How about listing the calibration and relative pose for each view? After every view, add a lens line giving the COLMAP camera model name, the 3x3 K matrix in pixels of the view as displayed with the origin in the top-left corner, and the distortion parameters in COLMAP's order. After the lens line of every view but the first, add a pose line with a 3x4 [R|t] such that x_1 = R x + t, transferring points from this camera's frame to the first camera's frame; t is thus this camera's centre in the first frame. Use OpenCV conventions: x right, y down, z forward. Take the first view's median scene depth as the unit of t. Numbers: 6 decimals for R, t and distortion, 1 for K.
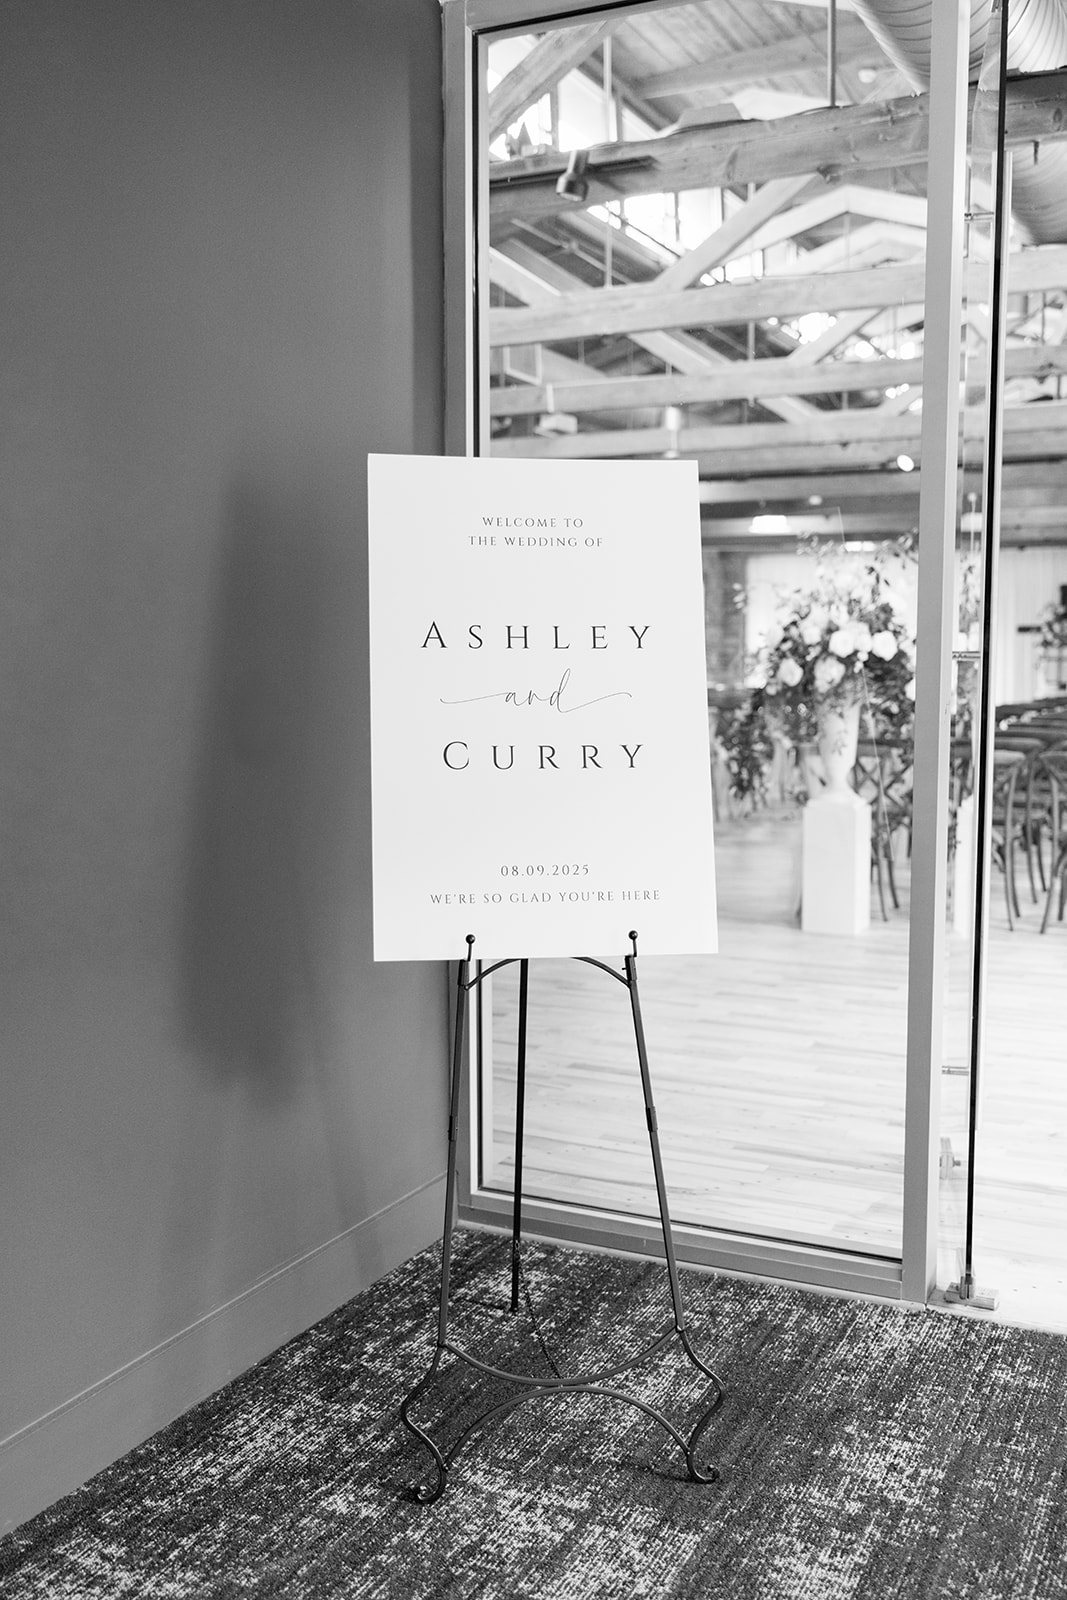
lens RADIAL K [[1548.6, 0, 533.5], [0, 1548.6, 800.0], [0, 0, 1]] dist [0.005900, 0.001356]
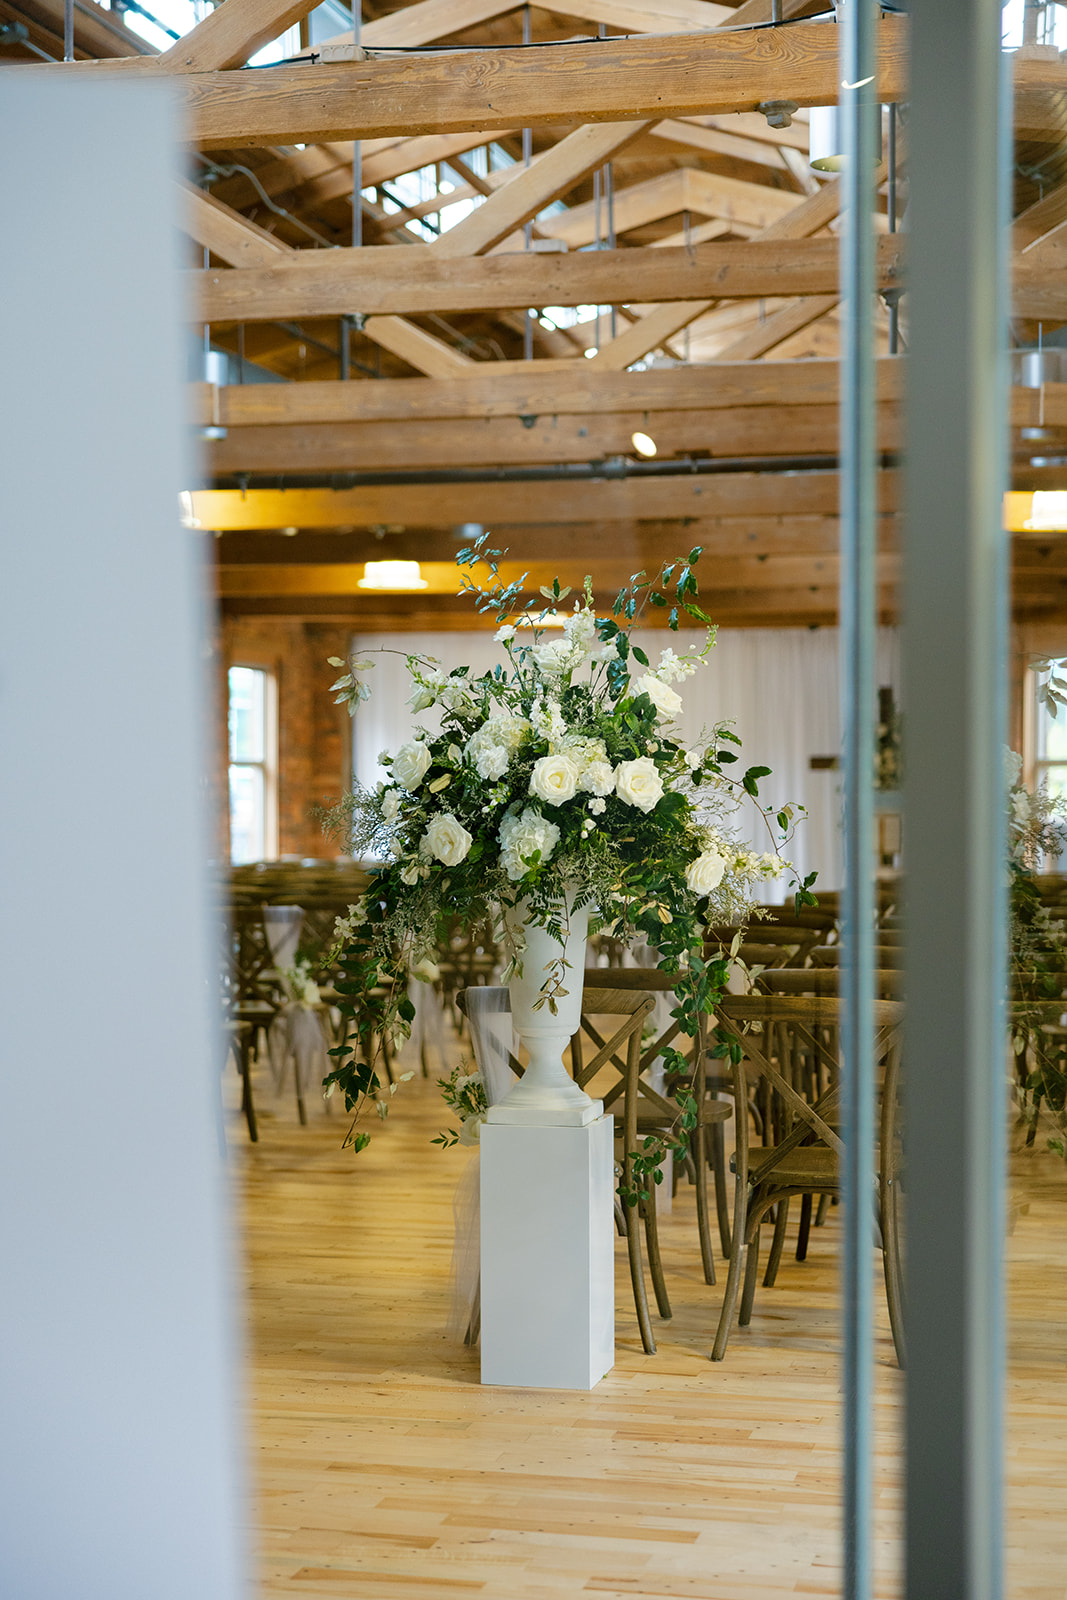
lens RADIAL K [[2496.6, 0, 533.5], [0, 2496.6, 800.0], [0, 0, 1]] dist [0.020687, 0.013981]
pose [[0.978421, 0.002276, 0.206607, 0.031989], [0.017523, 0.995423, -0.093950, -0.021287], [-0.205875, 0.095543, 0.973903, 0.239372]]
